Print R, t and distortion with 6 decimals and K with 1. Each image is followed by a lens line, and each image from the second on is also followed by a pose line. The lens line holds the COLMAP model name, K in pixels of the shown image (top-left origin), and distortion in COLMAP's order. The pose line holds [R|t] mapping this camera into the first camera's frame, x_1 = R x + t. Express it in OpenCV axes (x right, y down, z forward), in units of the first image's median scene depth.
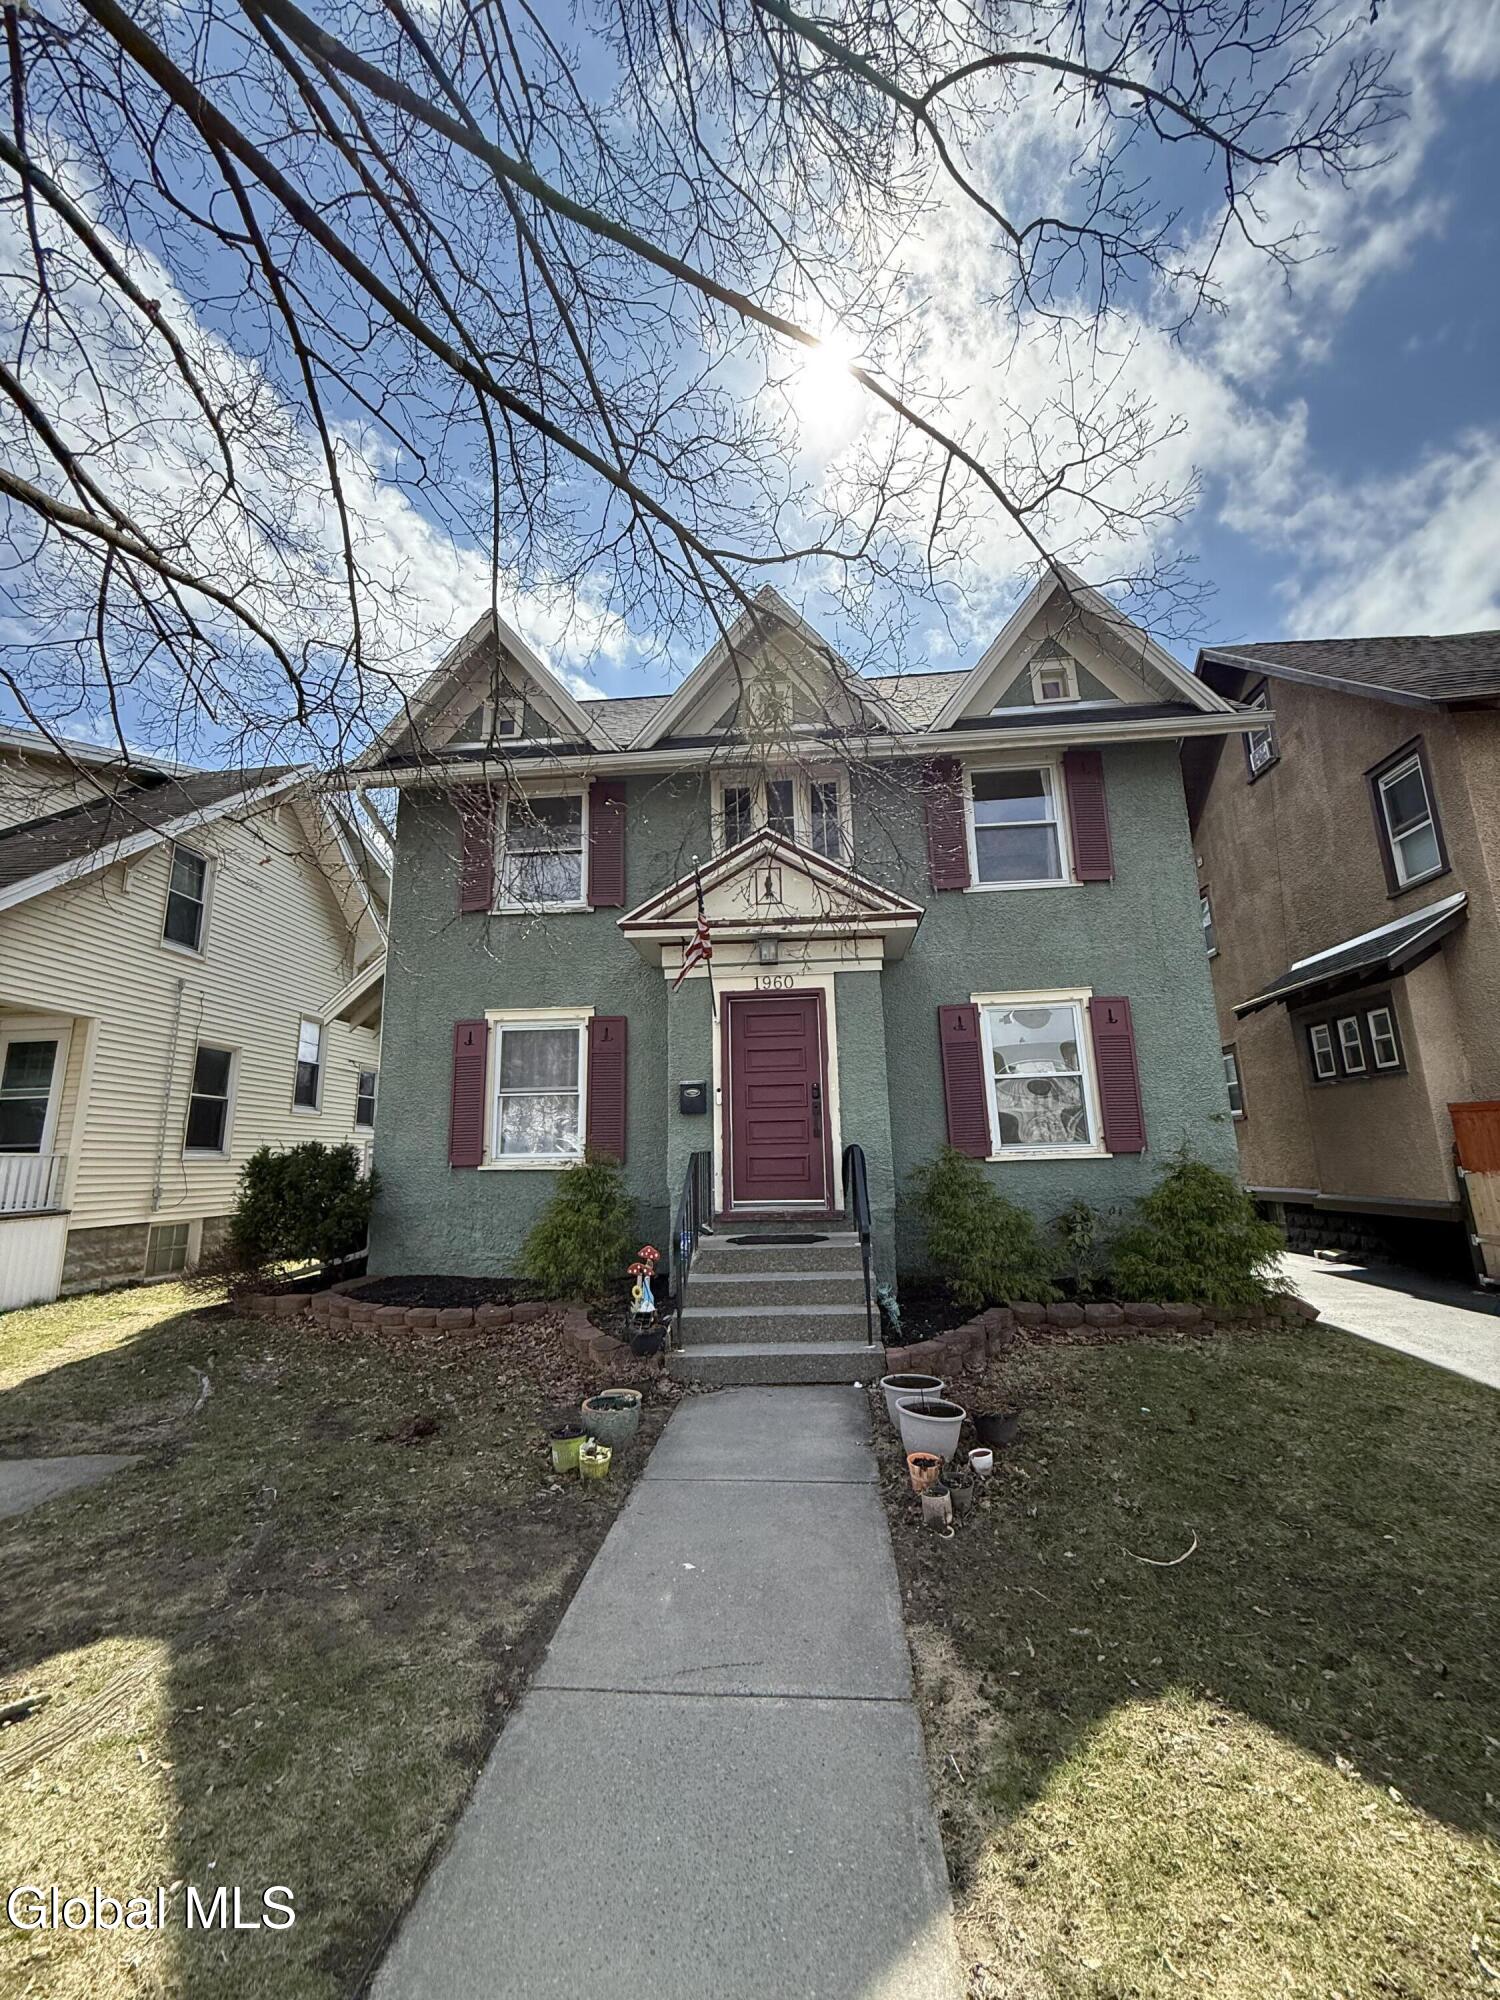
lens RADIAL K [[794.8, 0, 757.2], [0, 794.8, 992.1], [0, 0, 1]] dist [0.000175, -0.000324]
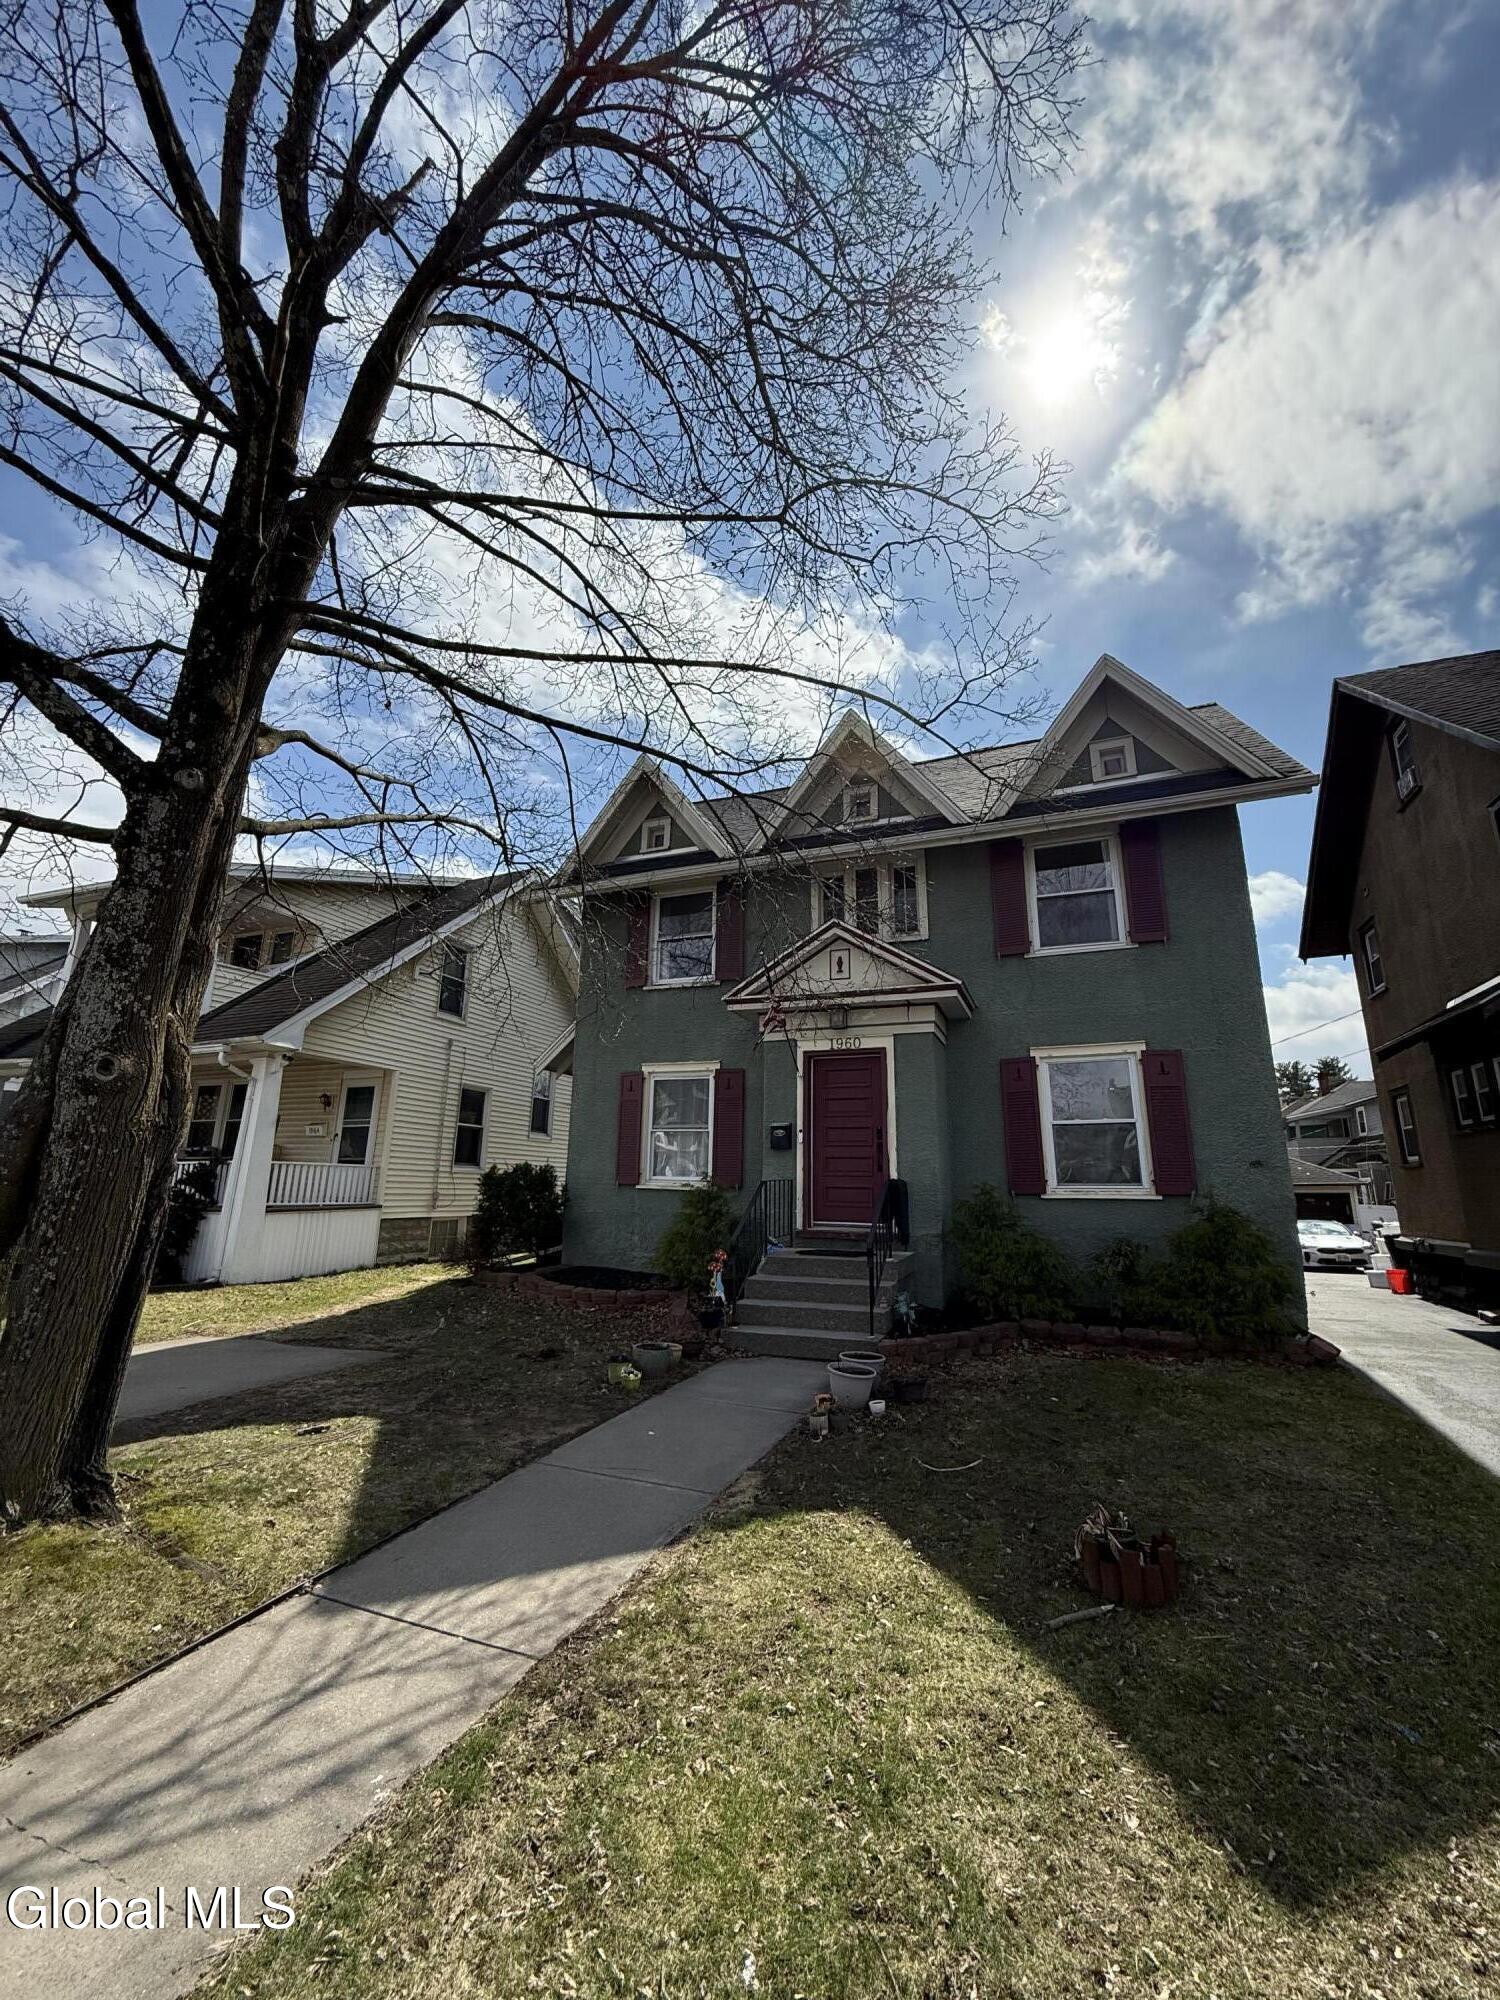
lens RADIAL K [[794.8, 0, 757.2], [0, 794.8, 992.1], [0, 0, 1]] dist [0.000175, -0.000324]
pose [[0.955474, -0.033101, -0.293213, 0.240013], [0.024071, 0.999120, -0.034352, -0.049478], [0.294092, 0.025765, 0.955430, -0.202009]]
